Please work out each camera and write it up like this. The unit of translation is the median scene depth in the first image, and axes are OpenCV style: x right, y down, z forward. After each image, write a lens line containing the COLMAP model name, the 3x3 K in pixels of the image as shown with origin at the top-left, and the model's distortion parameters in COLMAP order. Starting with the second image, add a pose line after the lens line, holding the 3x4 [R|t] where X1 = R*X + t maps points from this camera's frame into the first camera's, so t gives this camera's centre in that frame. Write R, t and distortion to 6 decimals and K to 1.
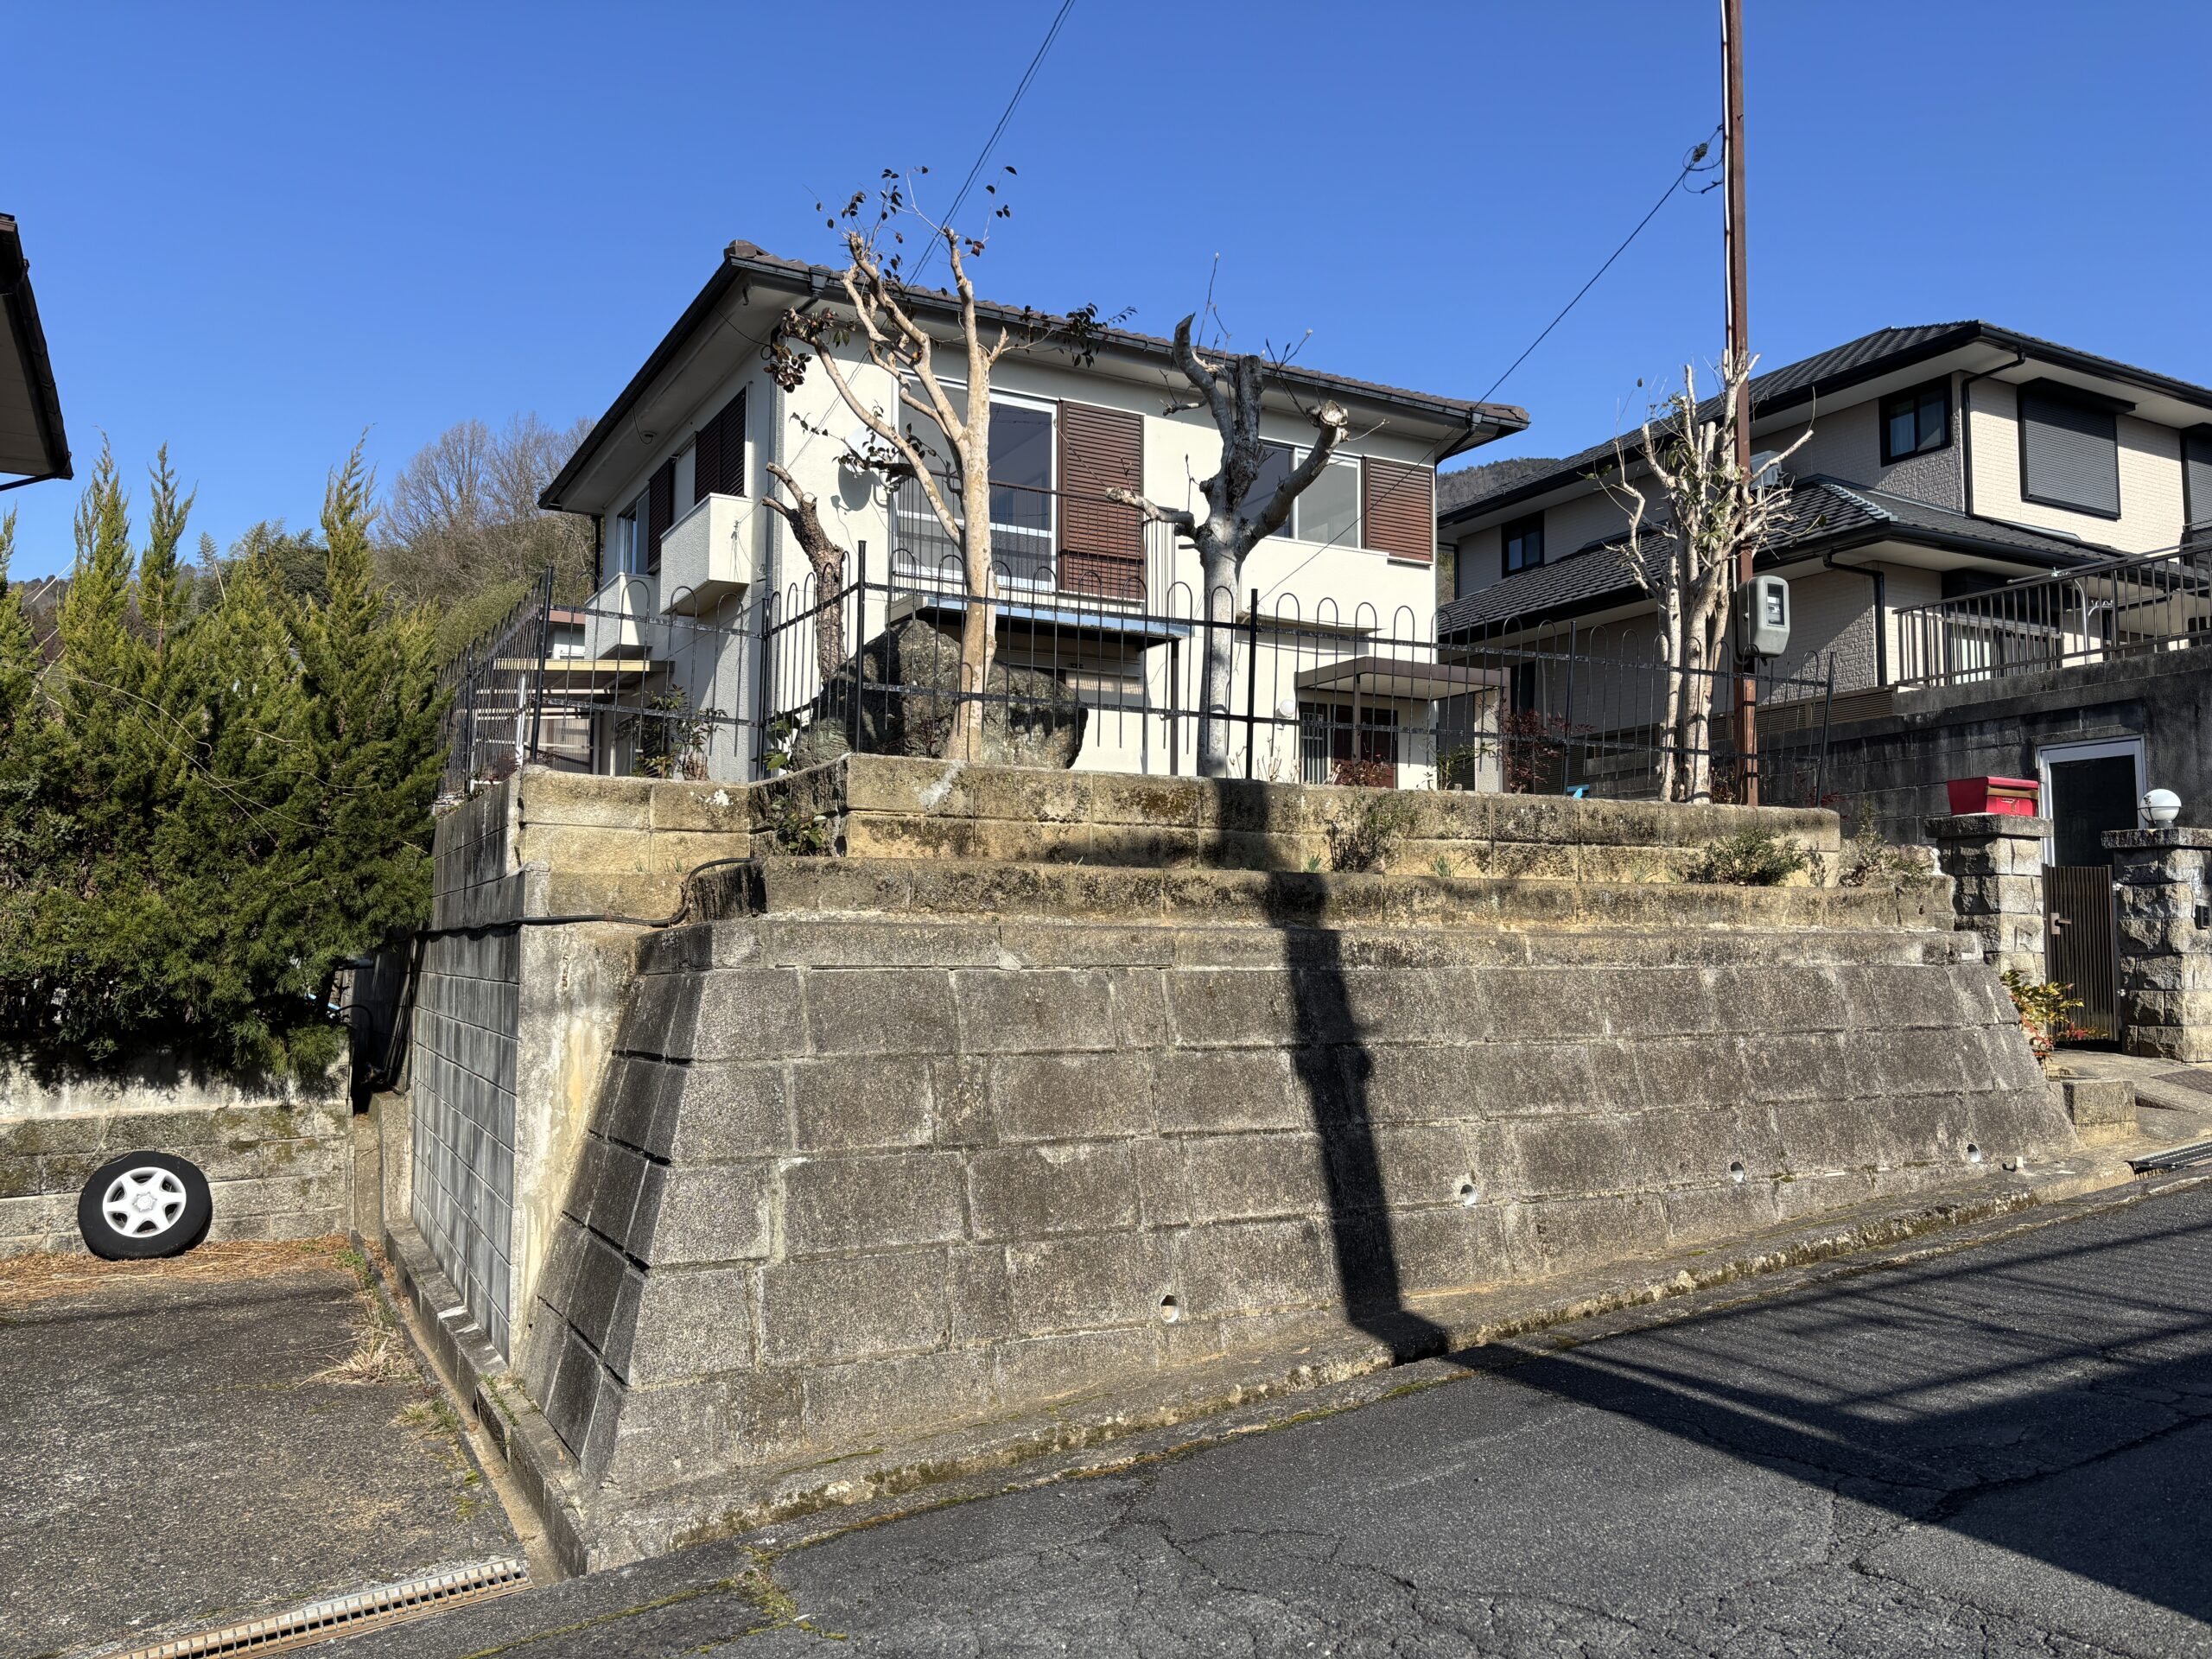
lens RADIAL K [[1663.7, 0, 1104.4], [0, 1663.7, 832.4], [0, 0, 1]] dist [0.045107, -0.042221]
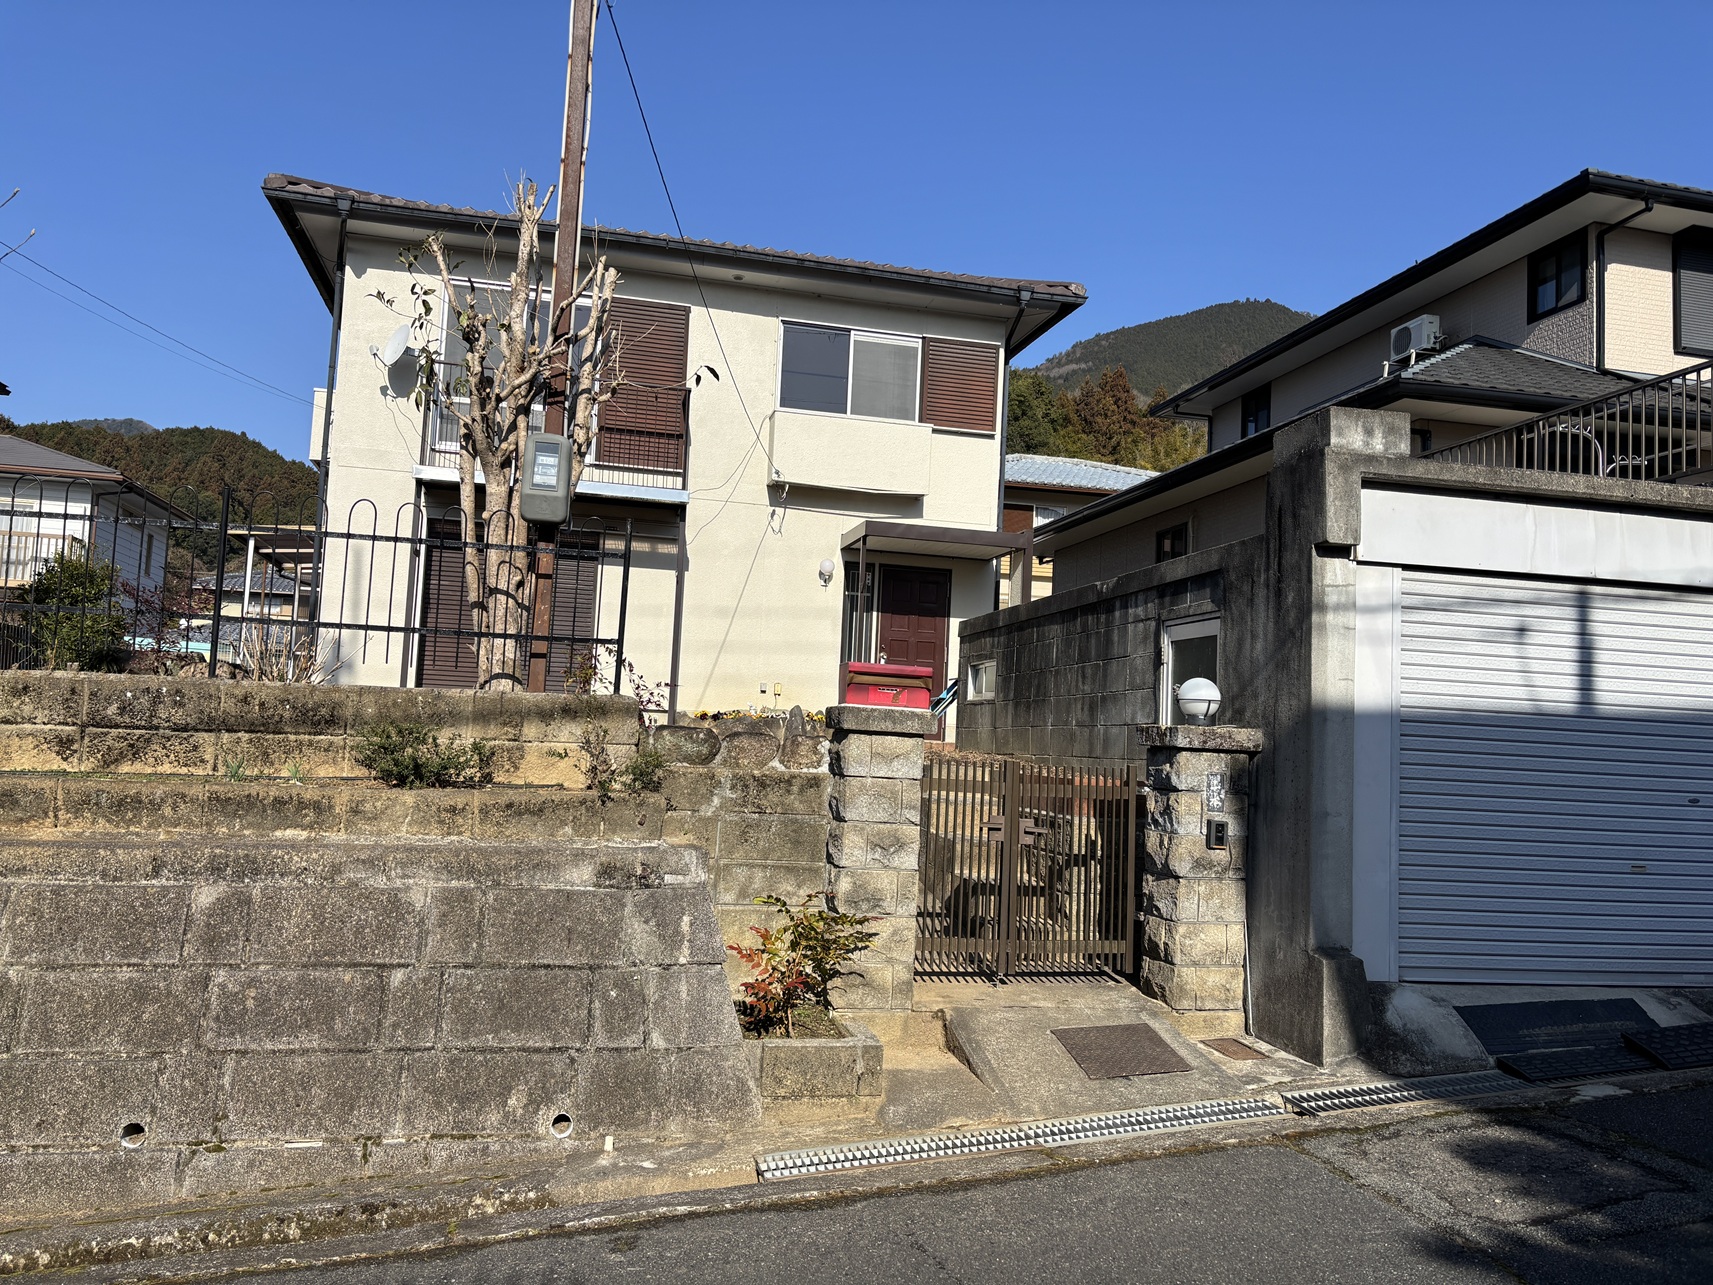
lens RADIAL K [[1288.4, 0, 858.3], [0, 1288.4, 637.0], [0, 0, 1]] dist [0.045107, -0.042221]
pose [[0.961123, 0.019813, -0.275410, 0.654499], [-0.023239, 0.999688, -0.009183, -0.037051], [0.275142, 0.015226, 0.961283, 0.335373]]
